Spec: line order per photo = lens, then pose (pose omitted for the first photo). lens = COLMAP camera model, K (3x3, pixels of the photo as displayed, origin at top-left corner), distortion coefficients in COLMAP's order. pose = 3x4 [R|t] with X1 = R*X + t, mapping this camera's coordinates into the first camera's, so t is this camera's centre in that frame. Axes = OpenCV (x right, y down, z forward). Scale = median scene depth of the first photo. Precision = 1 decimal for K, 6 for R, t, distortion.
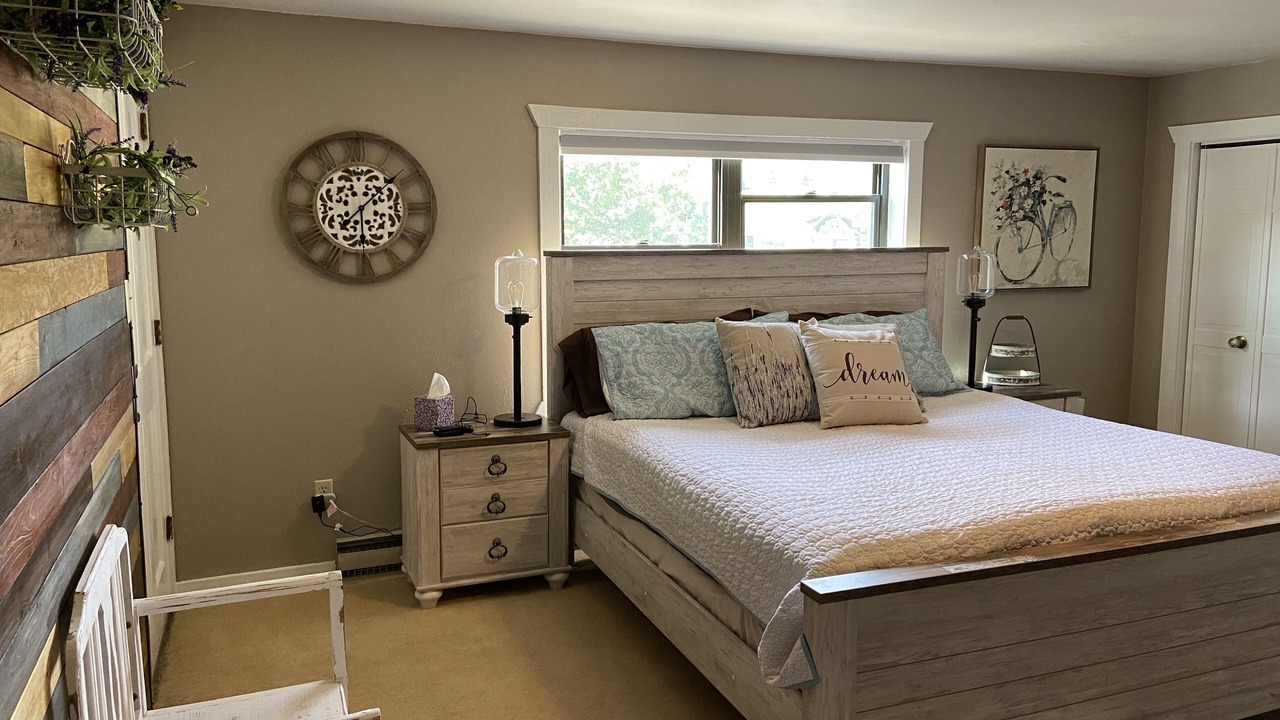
lens RADIAL K [[948.6, 0, 636.1], [0, 948.6, 368.2], [0, 0, 1]] dist [0.075870, -0.030185]
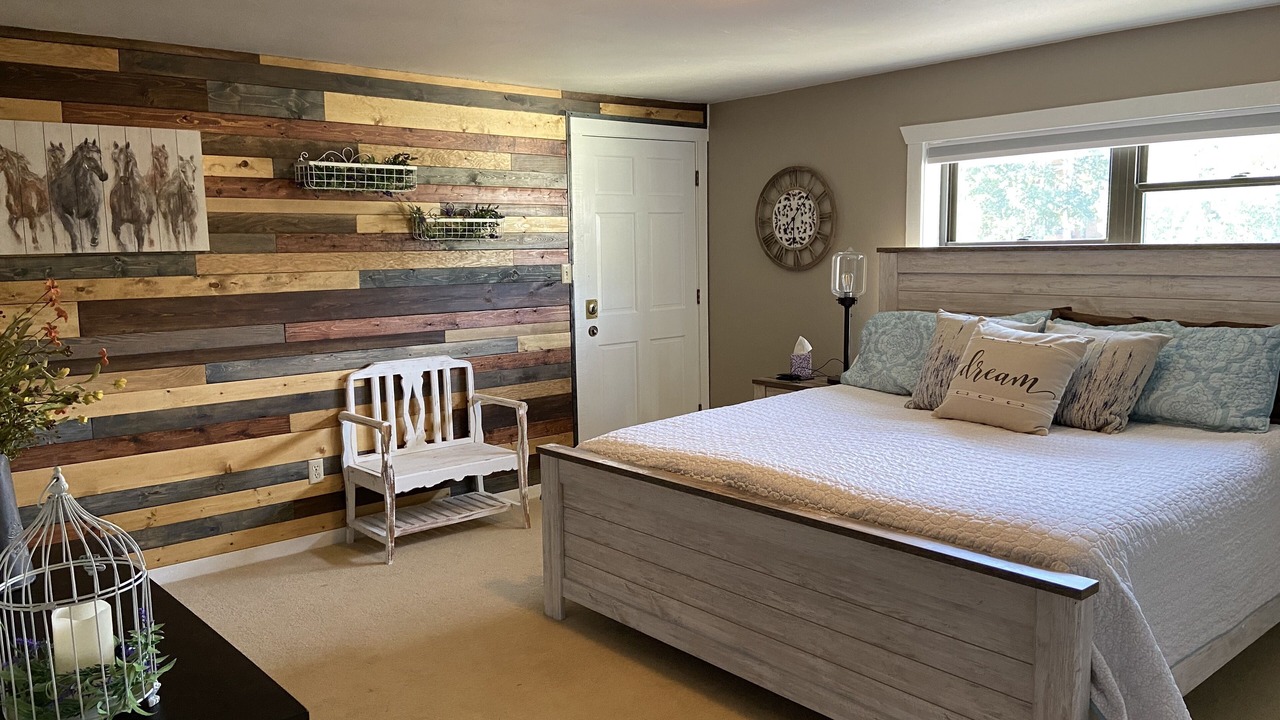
lens RADIAL K [[948.6, 0, 633.7], [0, 948.6, 358.1], [0, 0, 1]] dist [0.075870, -0.030185]
pose [[0.315911, 0.108803, -0.942529, 1.007217], [-0.116688, 0.990317, 0.075209, -0.038764], [0.941586, 0.086222, 0.325548, 0.319179]]
